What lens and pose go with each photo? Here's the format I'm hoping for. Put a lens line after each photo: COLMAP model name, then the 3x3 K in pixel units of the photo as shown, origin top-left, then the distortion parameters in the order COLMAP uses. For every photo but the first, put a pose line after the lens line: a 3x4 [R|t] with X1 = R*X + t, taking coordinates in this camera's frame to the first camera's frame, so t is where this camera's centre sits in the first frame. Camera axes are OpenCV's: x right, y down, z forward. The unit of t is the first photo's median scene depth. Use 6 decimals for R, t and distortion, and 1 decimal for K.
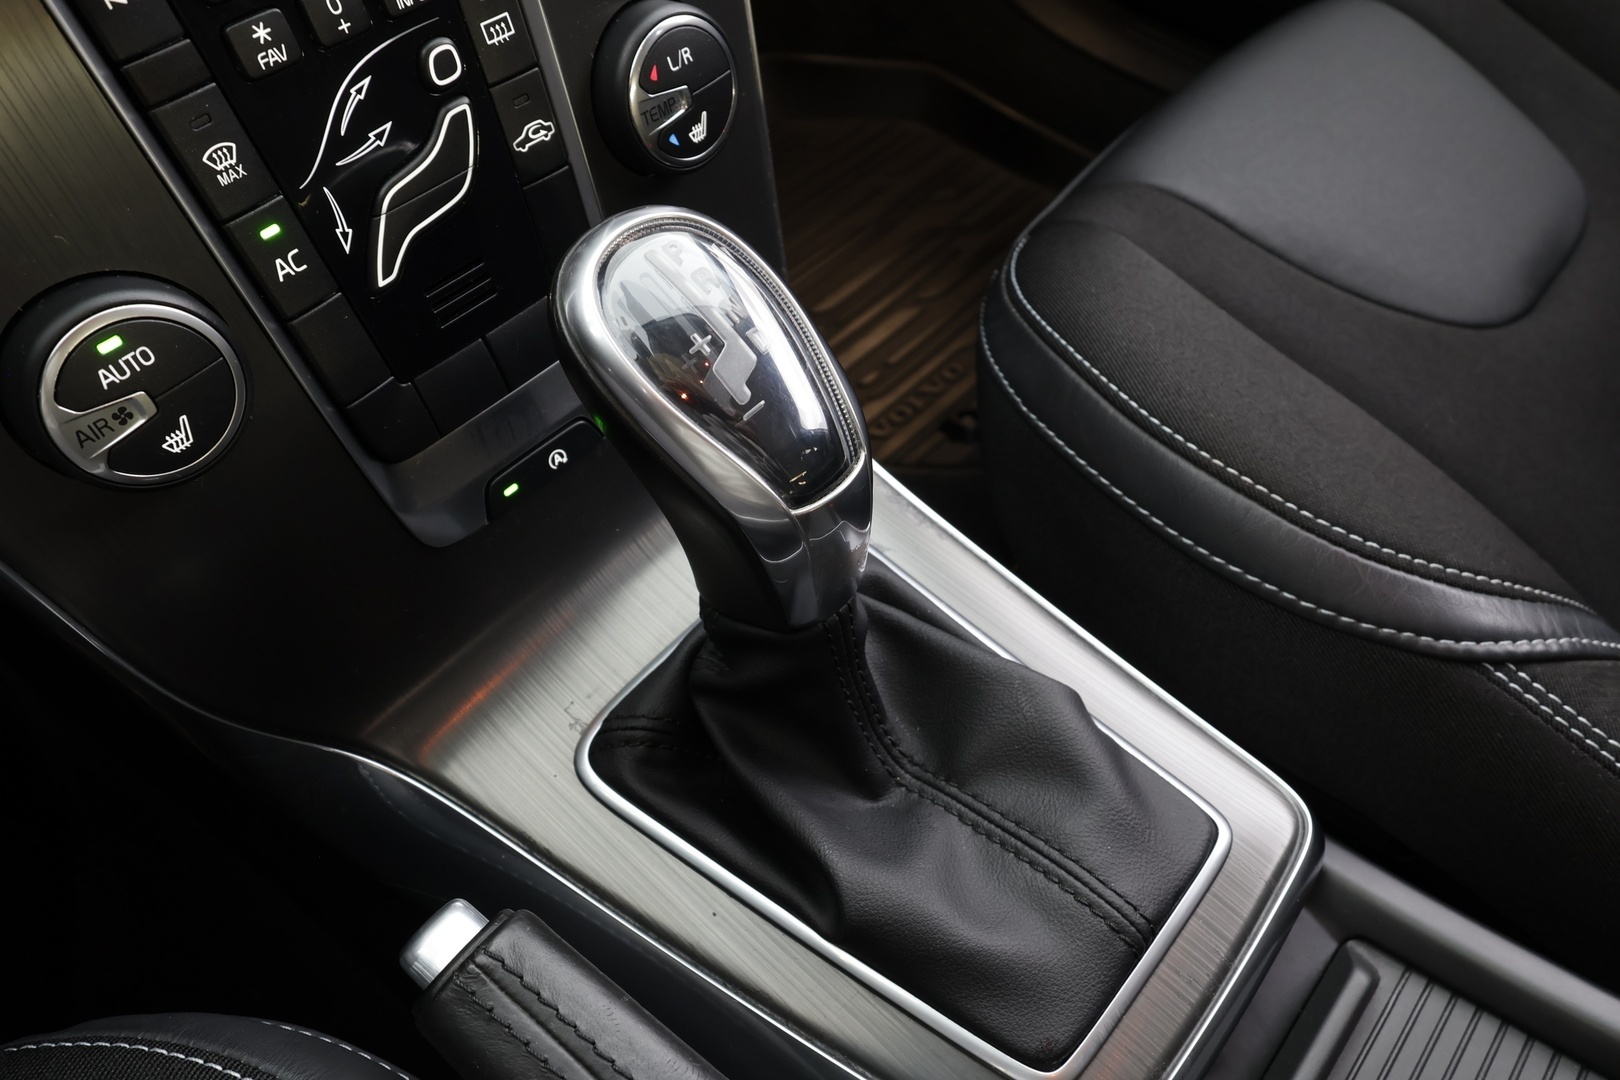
lens RADIAL K [[1097.7, 0, 810.0], [0, 1097.7, 540.0], [0, 0, 1]] dist [0.002045, 0.001641]
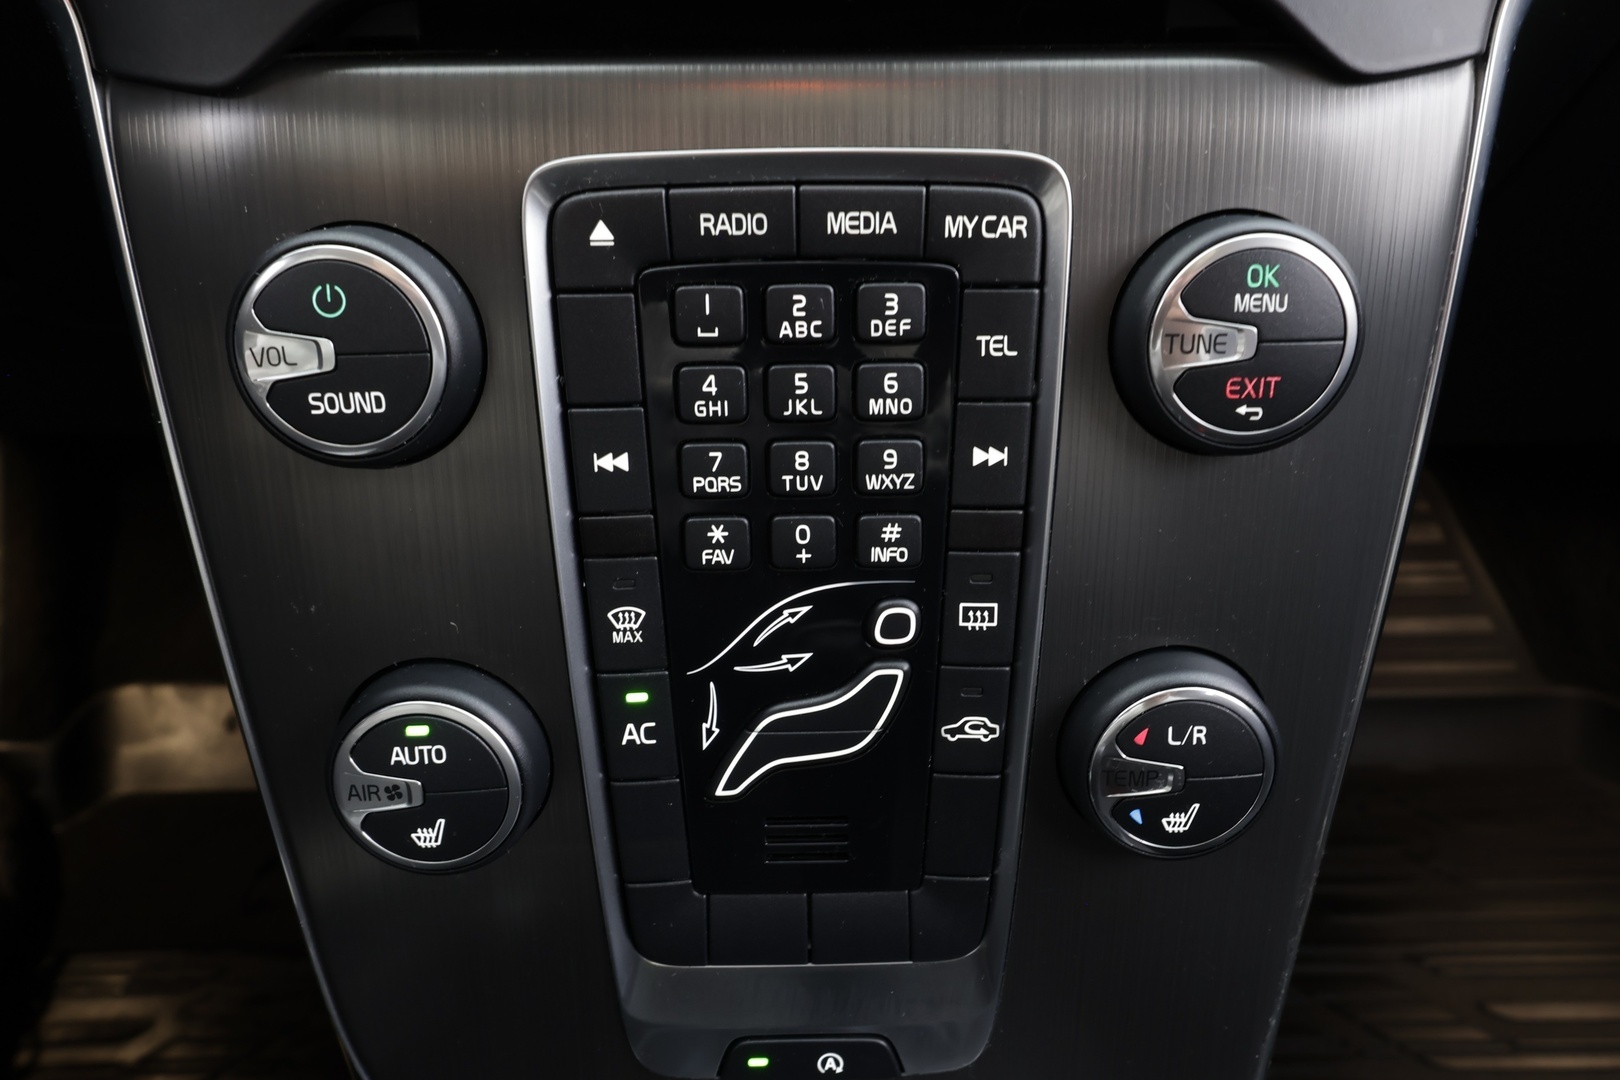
lens RADIAL K [[1097.7, 0, 810.0], [0, 1097.7, 540.0], [0, 0, 1]] dist [0.002045, 0.001641]
pose [[0.680385, 0.373589, -0.630481, 0.155111], [-0.576581, 0.803915, -0.145861, -0.327233], [0.452361, 0.462765, 0.762376, 0.269127]]
